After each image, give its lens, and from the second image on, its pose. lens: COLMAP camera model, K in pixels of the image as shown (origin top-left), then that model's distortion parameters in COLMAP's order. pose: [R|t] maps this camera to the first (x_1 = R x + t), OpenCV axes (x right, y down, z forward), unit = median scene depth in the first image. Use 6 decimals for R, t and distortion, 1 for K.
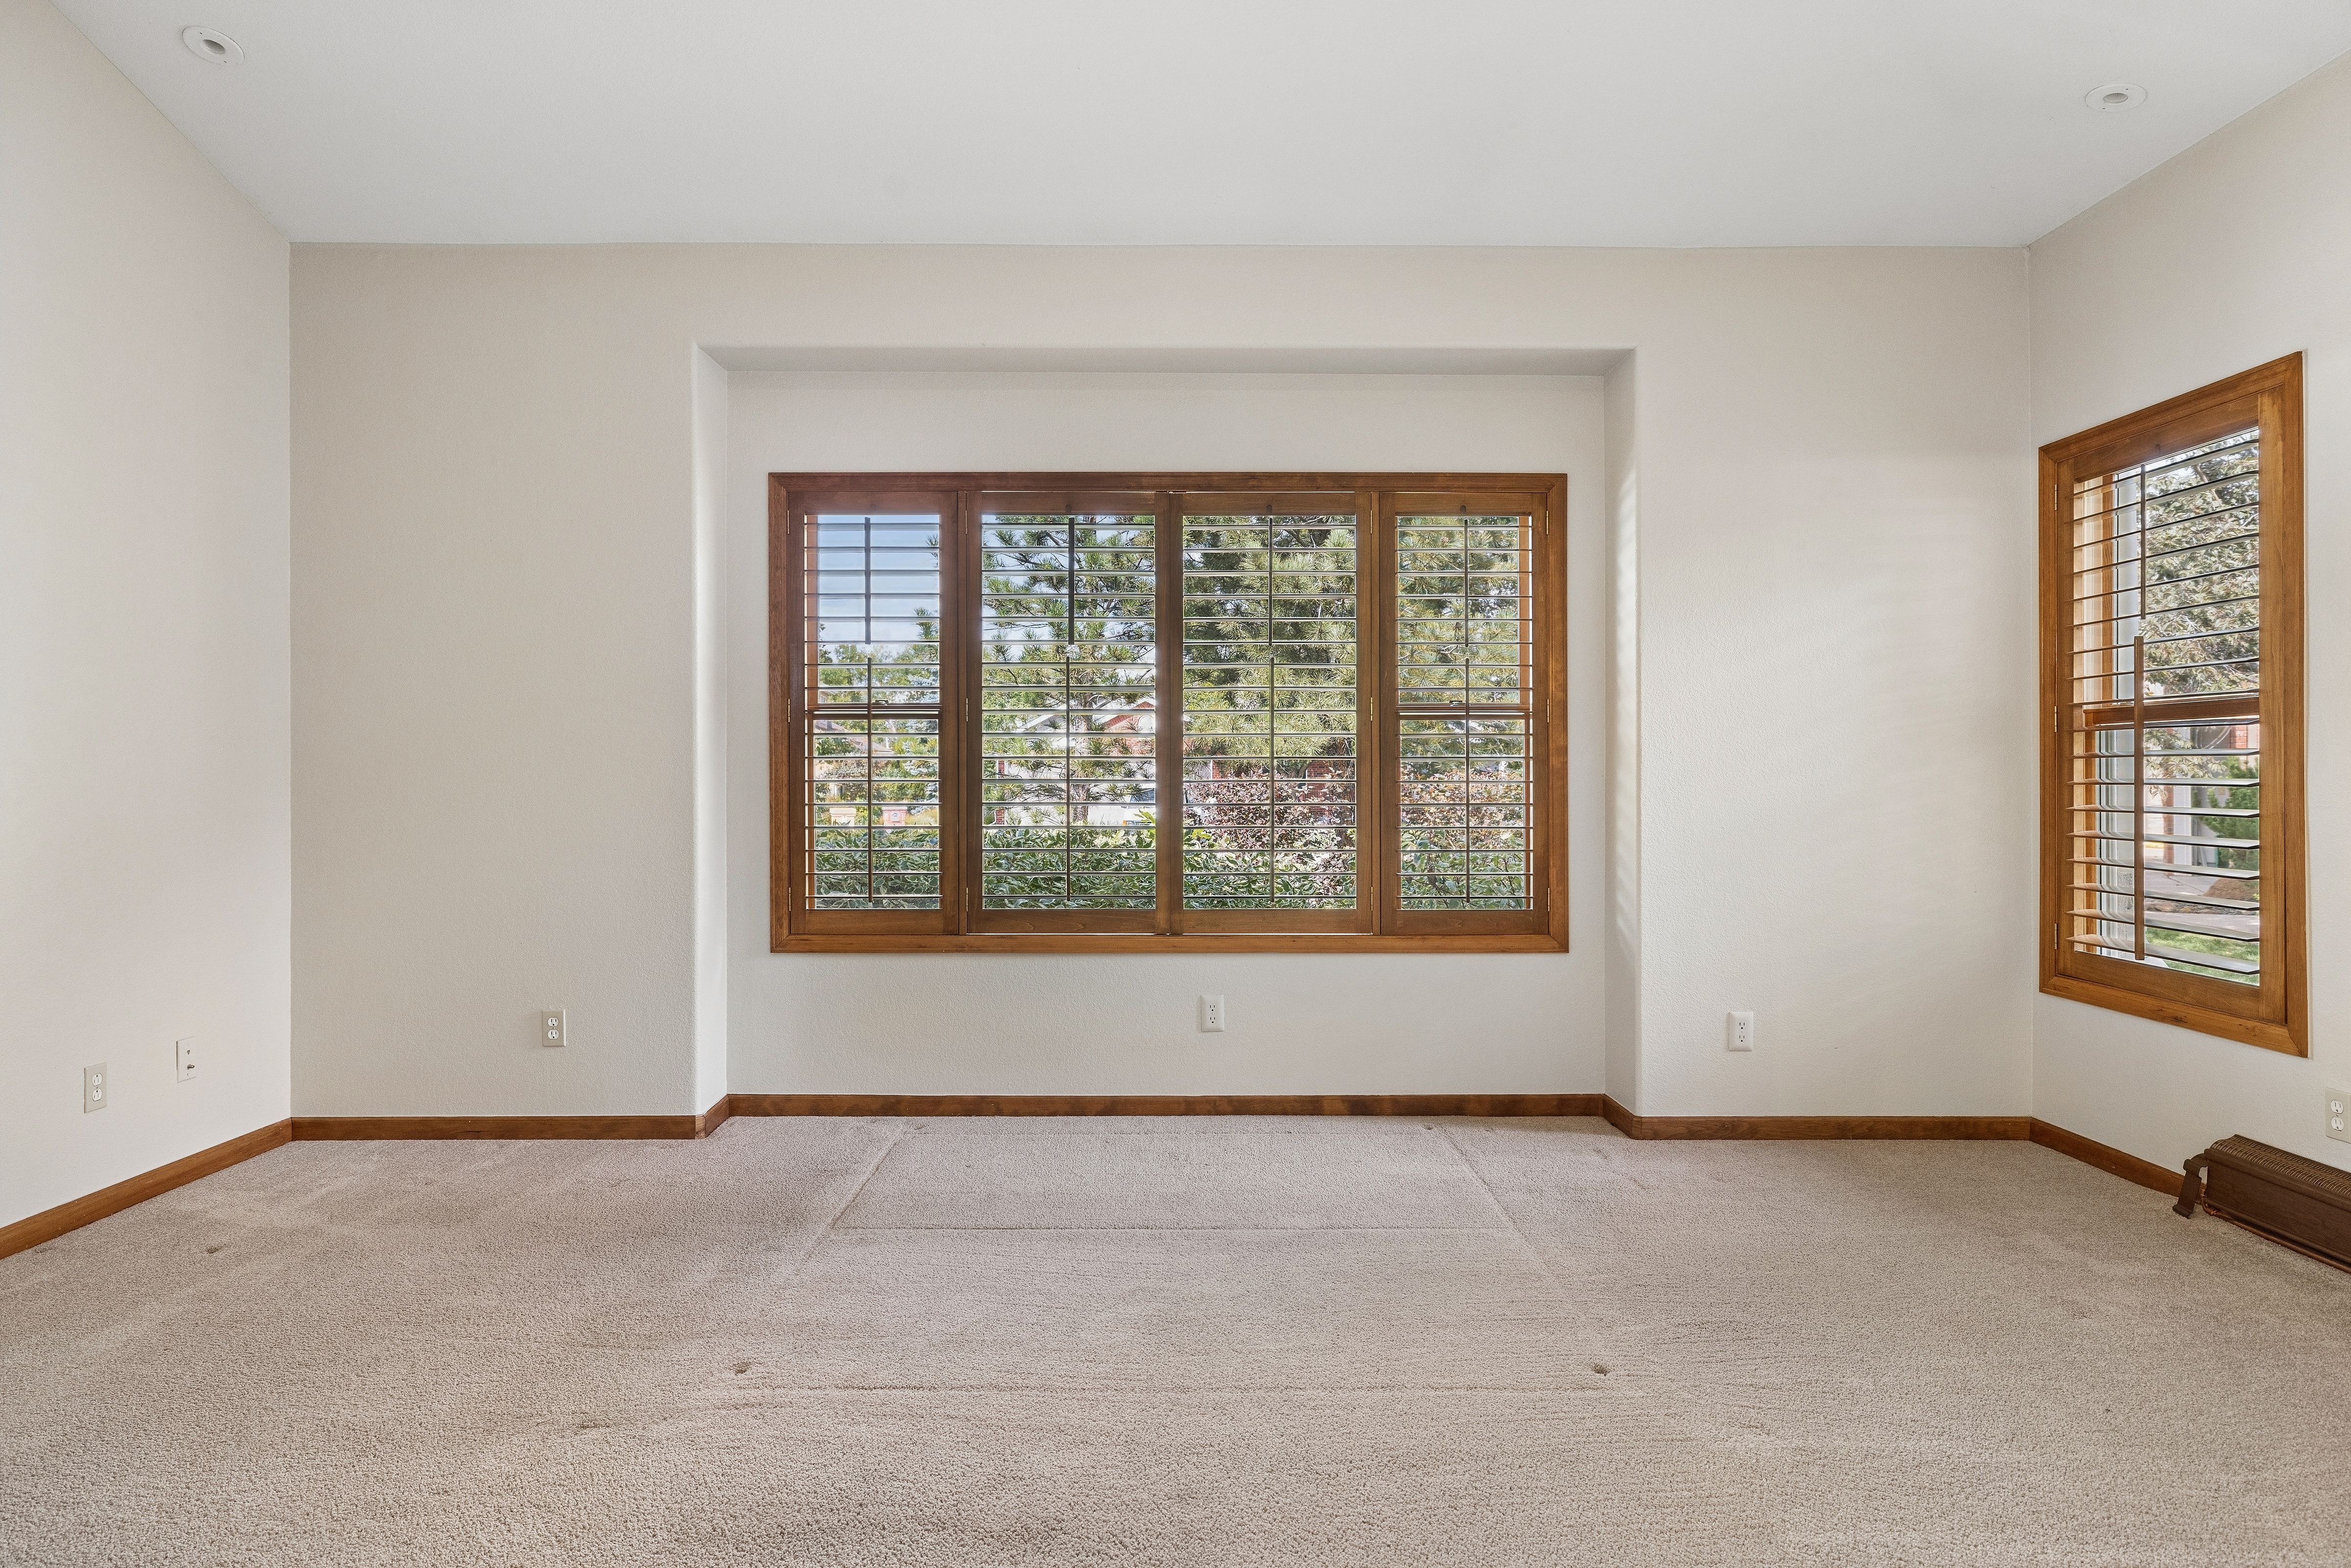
lens RADIAL K [[1365.7, 0, 1175.5], [0, 1365.7, 784.0], [0, 0, 1]] dist [-0.005319, 0.001356]
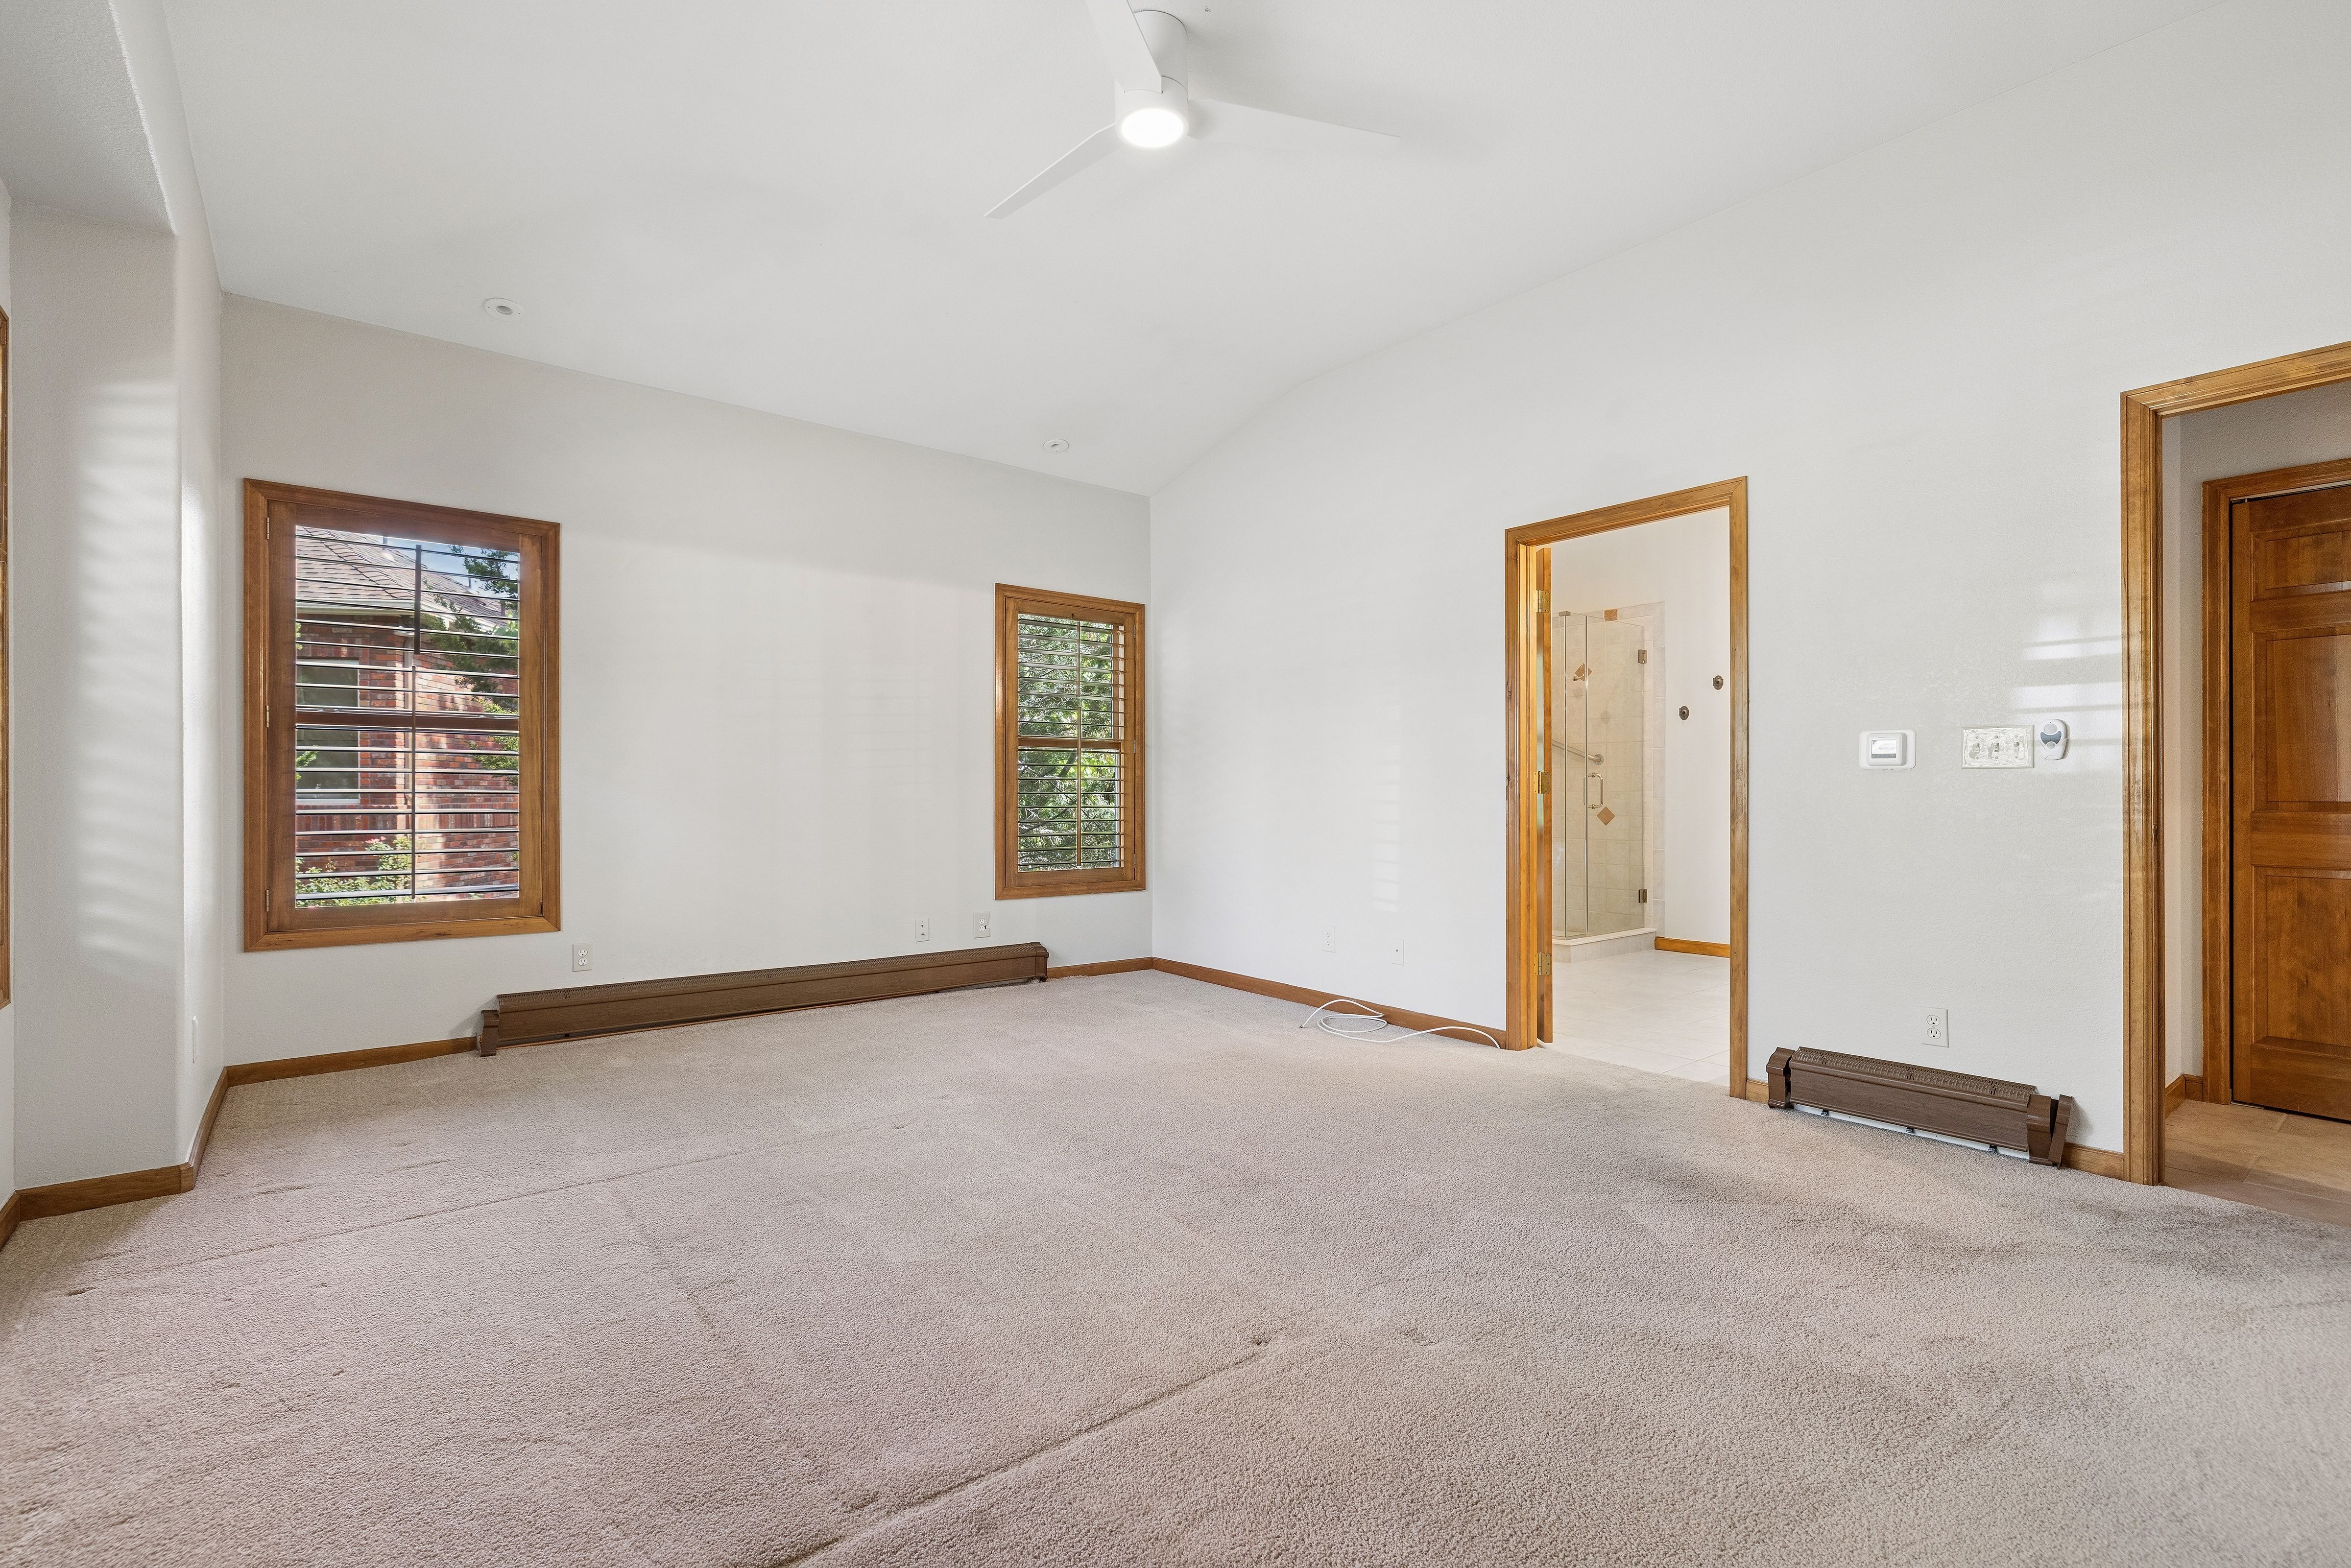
lens RADIAL K [[1067.4, 0, 1143.7], [0, 1067.4, 796.0], [0, 0, 1]] dist [-0.009925, 0.005003]
pose [[-0.606797, -0.003799, 0.794848, -0.504529], [0.000173, 0.999988, 0.004912, 0.015705], [-0.794857, 0.003118, -0.606789, 0.886453]]
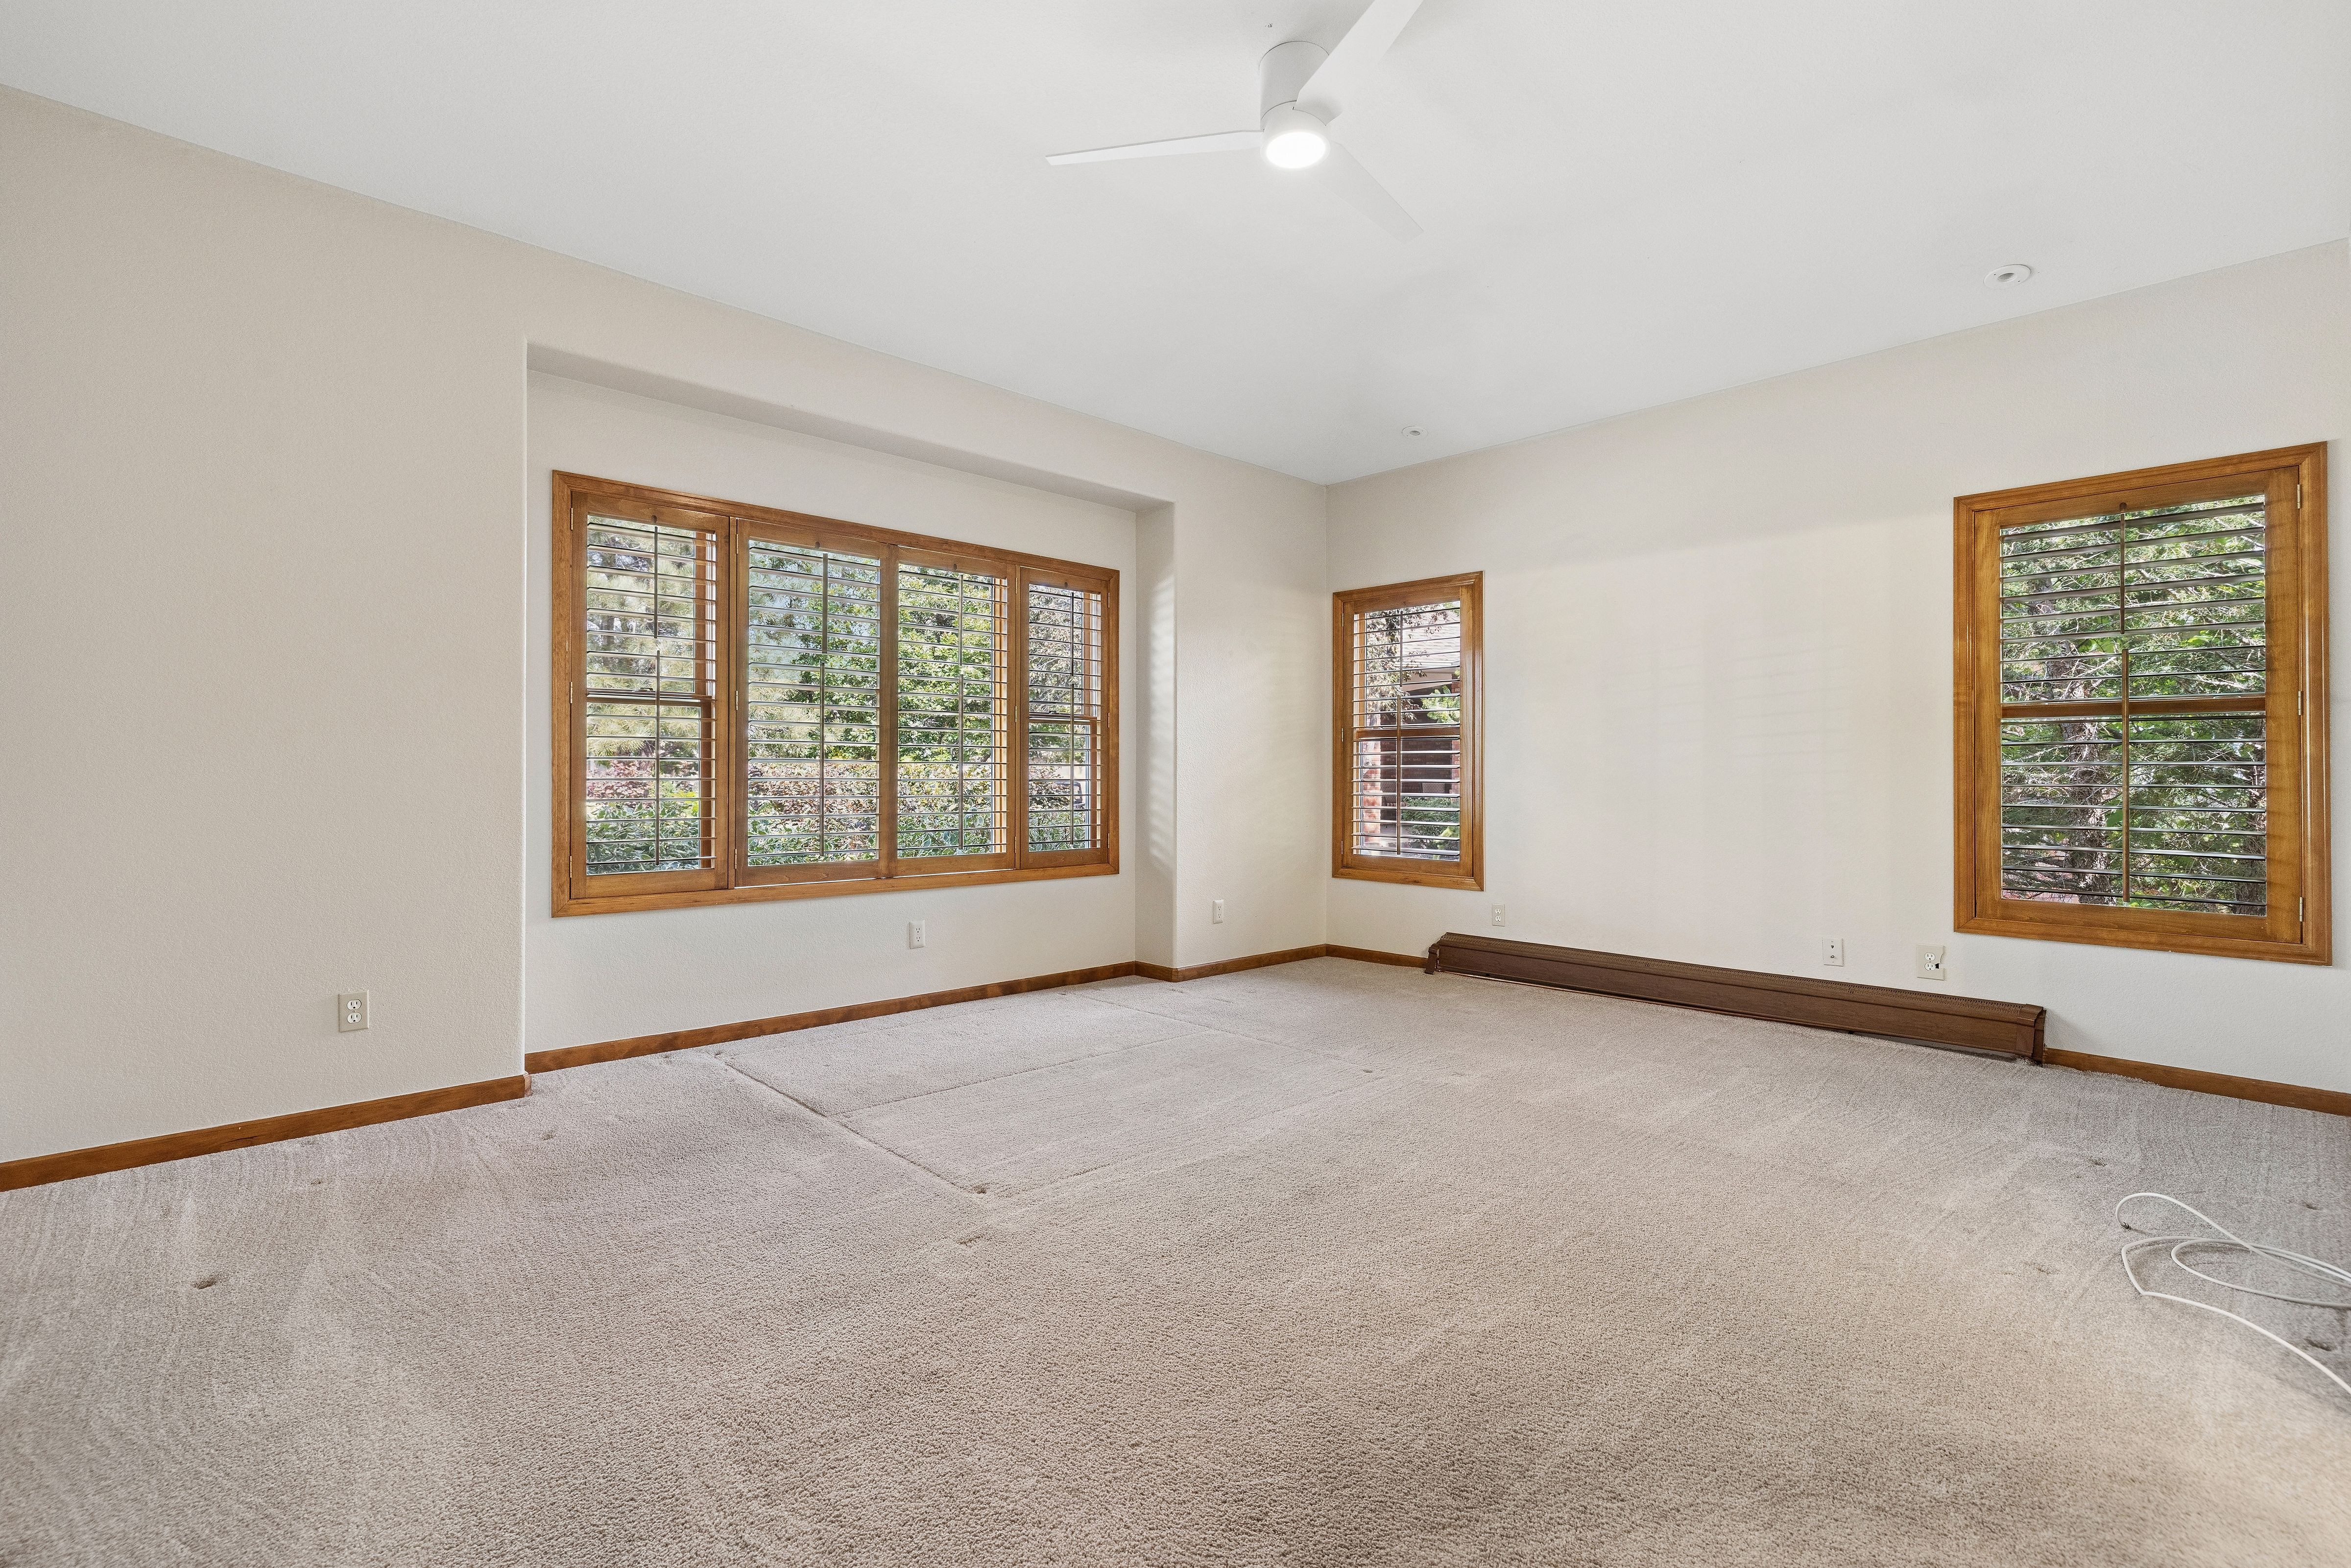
lens RADIAL K [[1052.6, 0, 1167.4], [0, 1052.6, 782.3], [0, 0, 1]] dist [-0.009955, 0.004935]
pose [[0.734151, -0.001019, 0.678986, -0.508186], [-0.001384, 0.999995, 0.002998, 0.014089], [-0.678985, -0.003141, 0.734145, 0.068175]]
